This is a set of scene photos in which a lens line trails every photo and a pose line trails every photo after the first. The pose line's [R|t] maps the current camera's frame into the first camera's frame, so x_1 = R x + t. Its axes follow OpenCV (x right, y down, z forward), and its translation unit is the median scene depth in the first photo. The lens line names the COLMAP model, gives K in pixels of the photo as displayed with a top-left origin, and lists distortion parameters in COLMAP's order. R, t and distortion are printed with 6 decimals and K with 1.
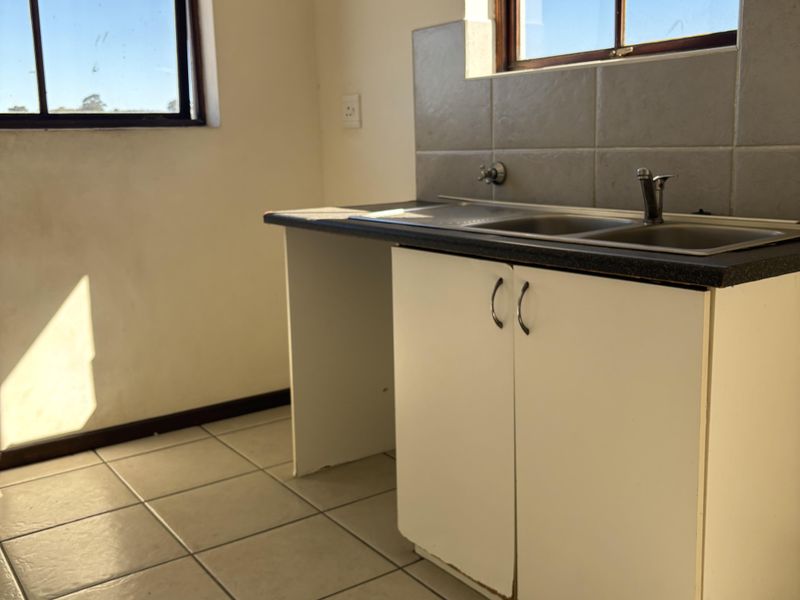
lens RADIAL K [[844.6, 0, 398.7], [0, 844.6, 299.5], [0, 0, 1]] dist [0.026079, 0.000000]
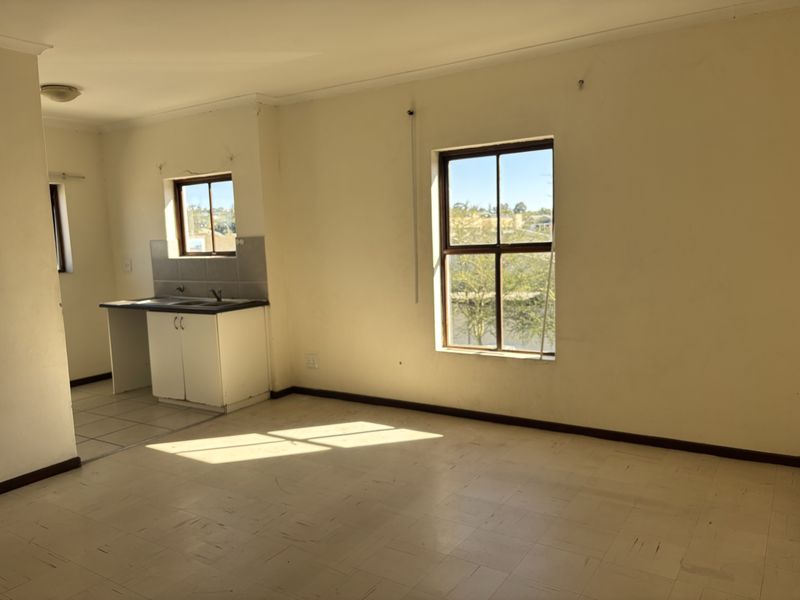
lens RADIAL K [[617.6, 0, 409.6], [0, 617.6, 316.9], [0, 0, 1]] dist [-0.004886, -0.000553]
pose [[0.921527, -0.053434, 0.384621, 0.010412], [0.079375, 0.995494, -0.051878, 0.147815], [-0.380115, 0.078336, 0.921616, -1.456648]]
